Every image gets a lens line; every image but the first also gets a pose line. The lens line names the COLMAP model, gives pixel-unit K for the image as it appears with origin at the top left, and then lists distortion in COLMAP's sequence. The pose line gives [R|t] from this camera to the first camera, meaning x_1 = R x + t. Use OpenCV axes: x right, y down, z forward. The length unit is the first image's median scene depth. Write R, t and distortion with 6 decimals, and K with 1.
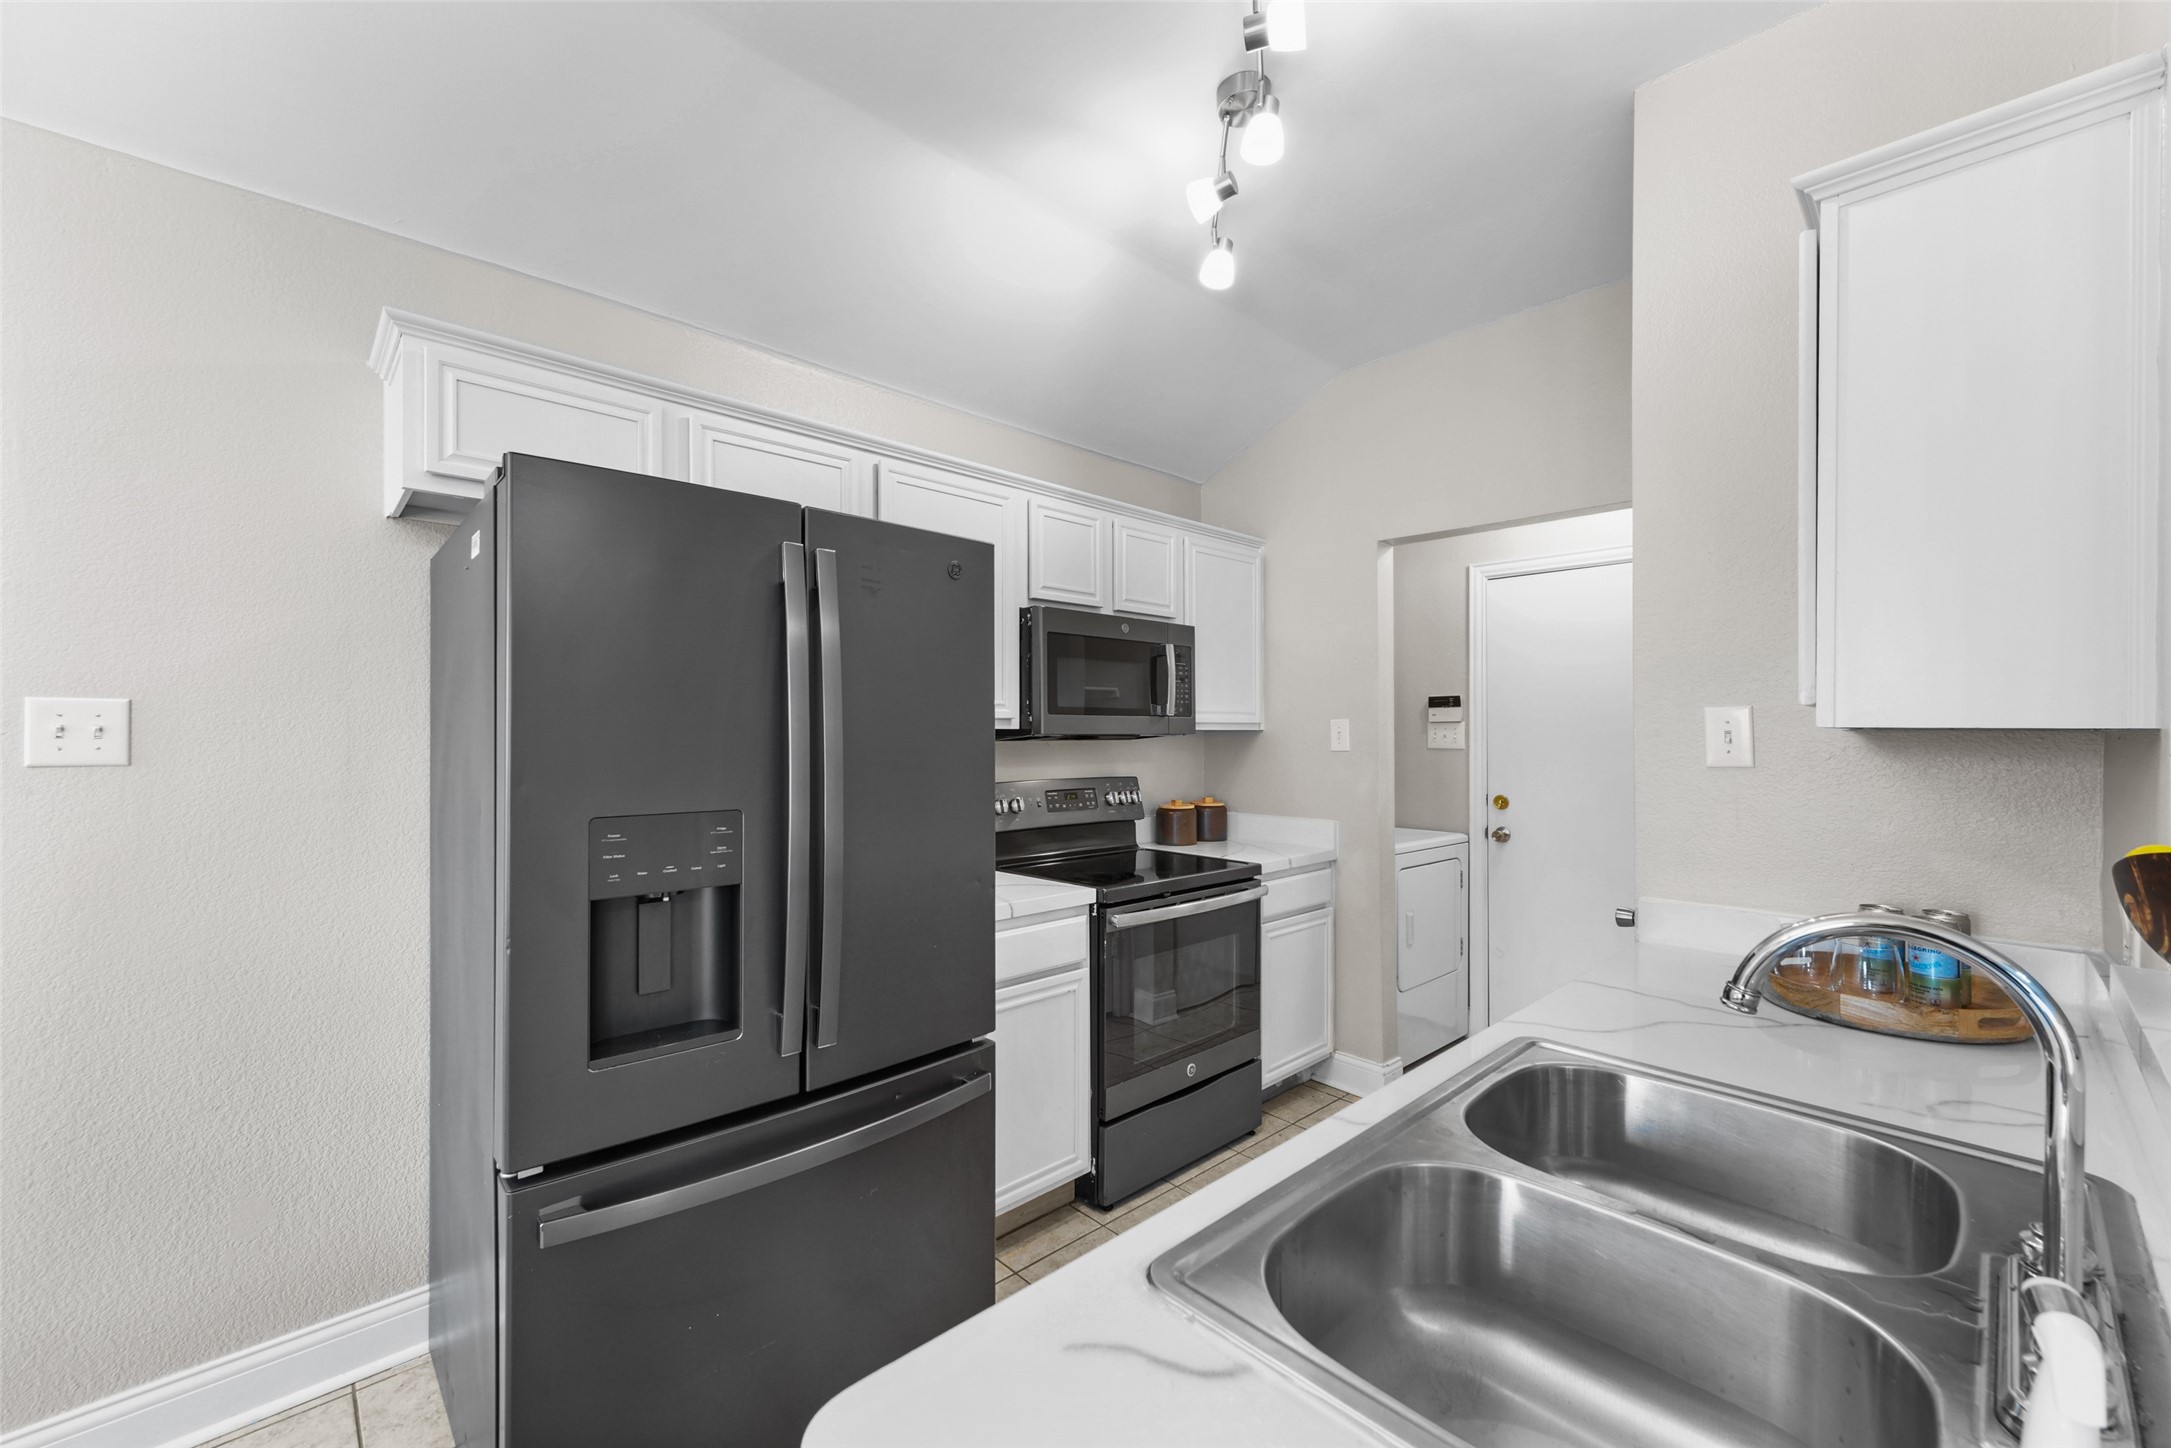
lens RADIAL K [[867.1, 0, 1079.3], [0, 867.1, 733.7], [0, 0, 1]] dist [0.011996, -0.005551]
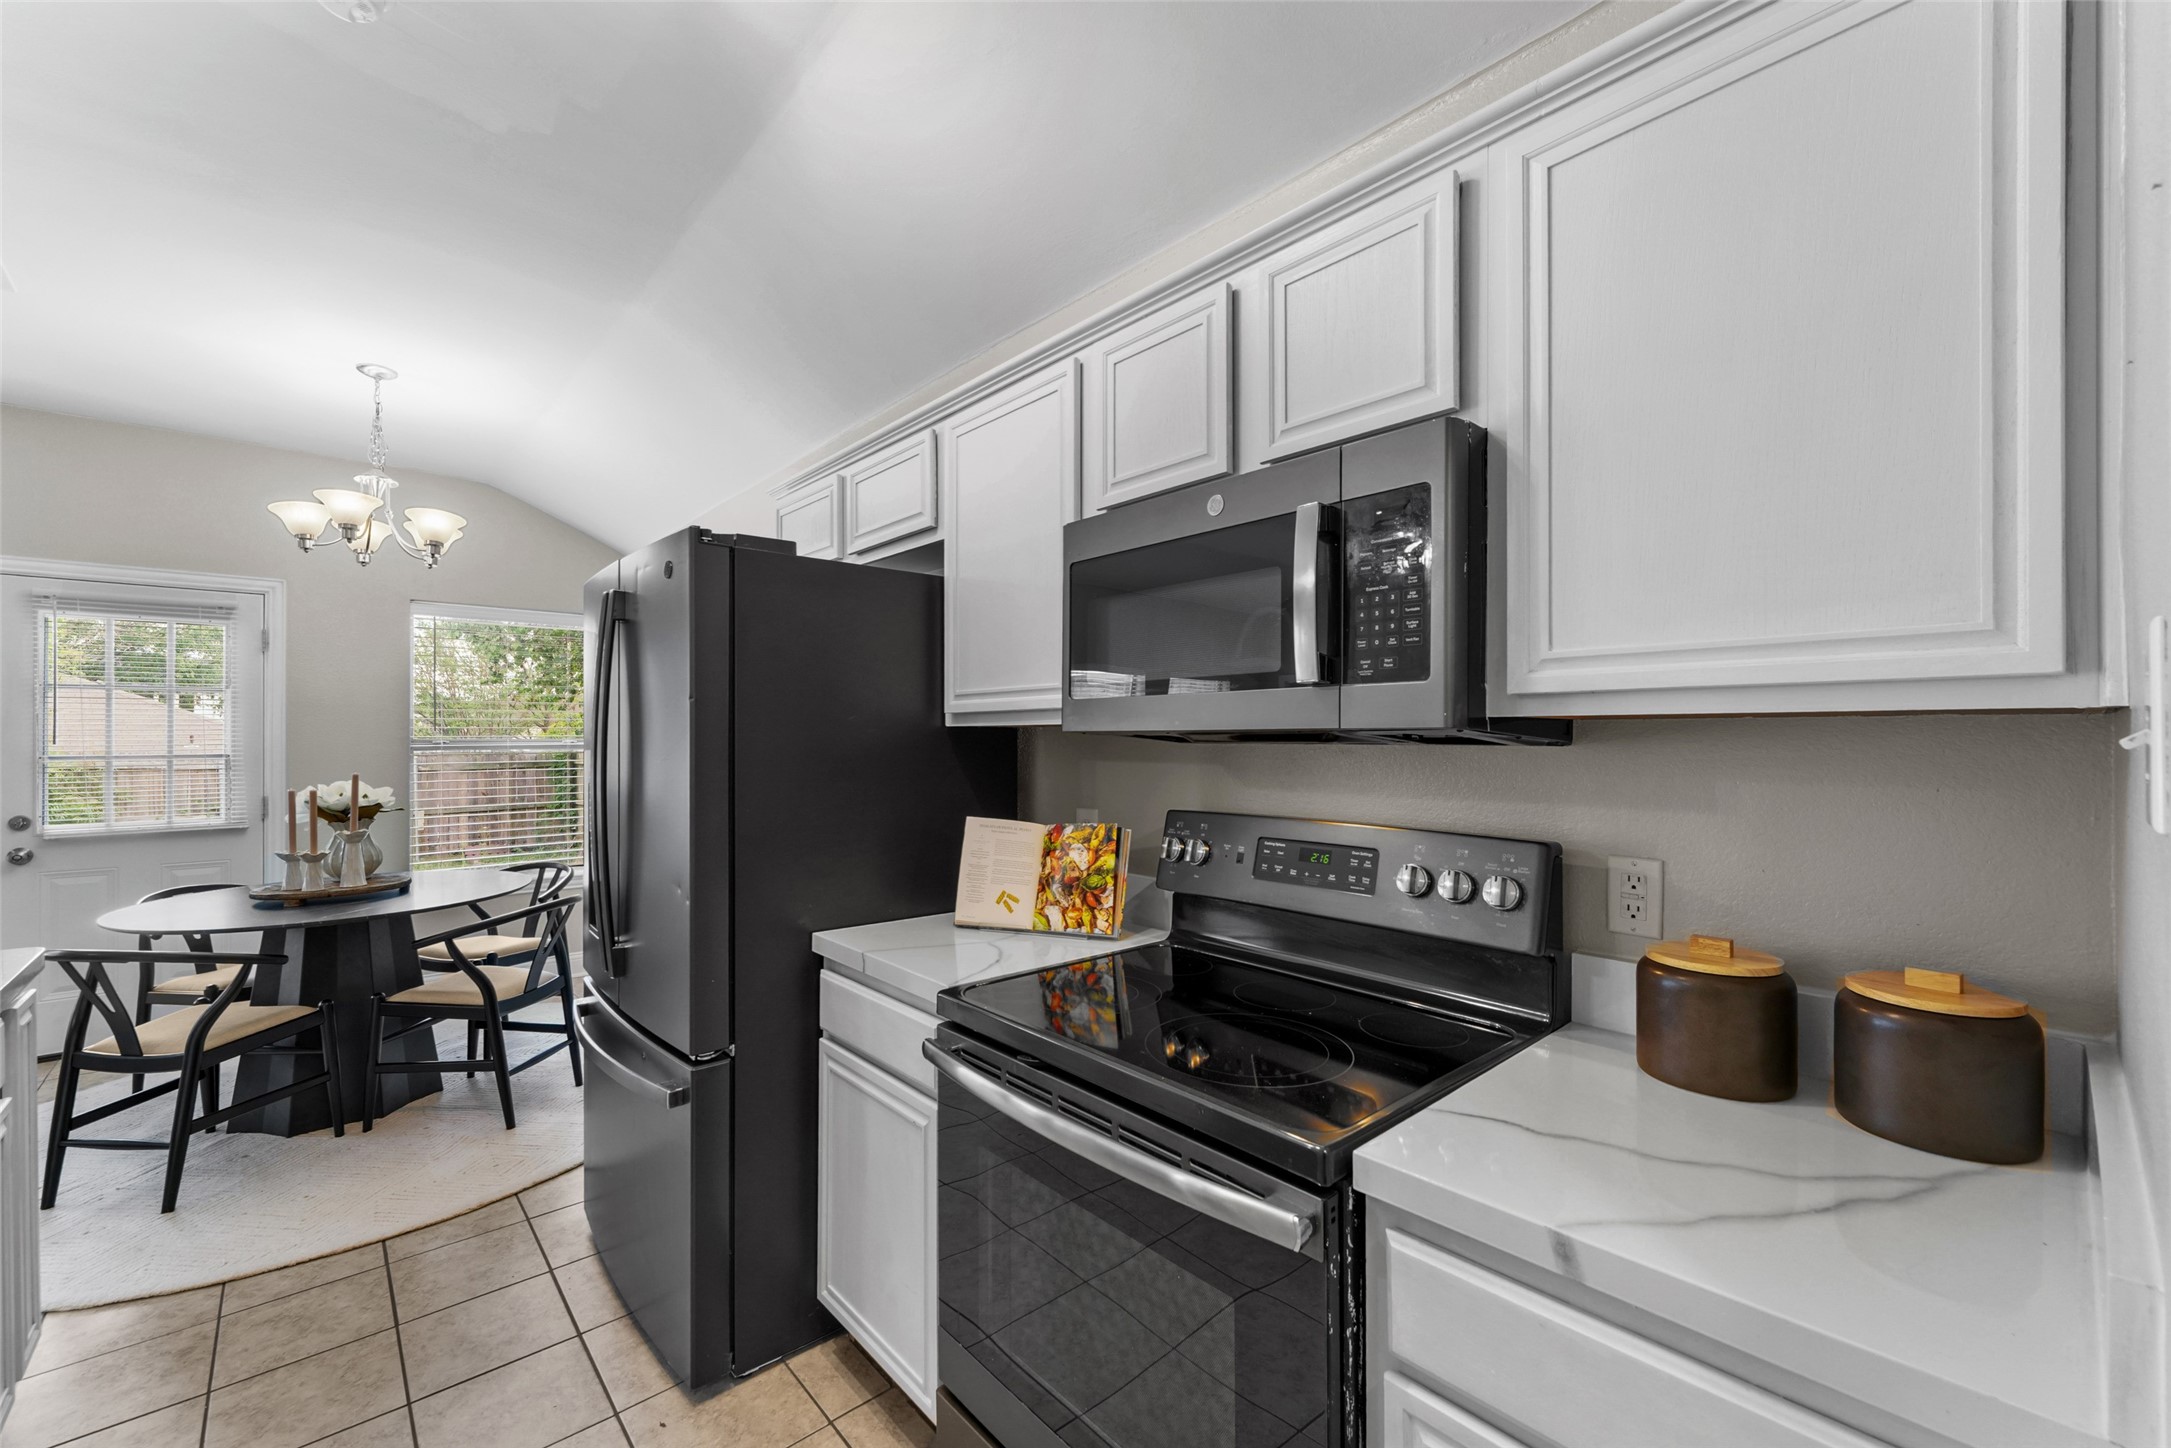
lens RADIAL K [[867.1, 0, 1079.3], [0, 867.1, 733.7], [0, 0, 1]] dist [0.011996, -0.005551]
pose [[-0.019205, -0.008485, -0.999780, 0.494873], [0.000120, 0.999964, -0.008489, 0.005334], [0.999816, -0.000283, -0.019203, 0.871986]]
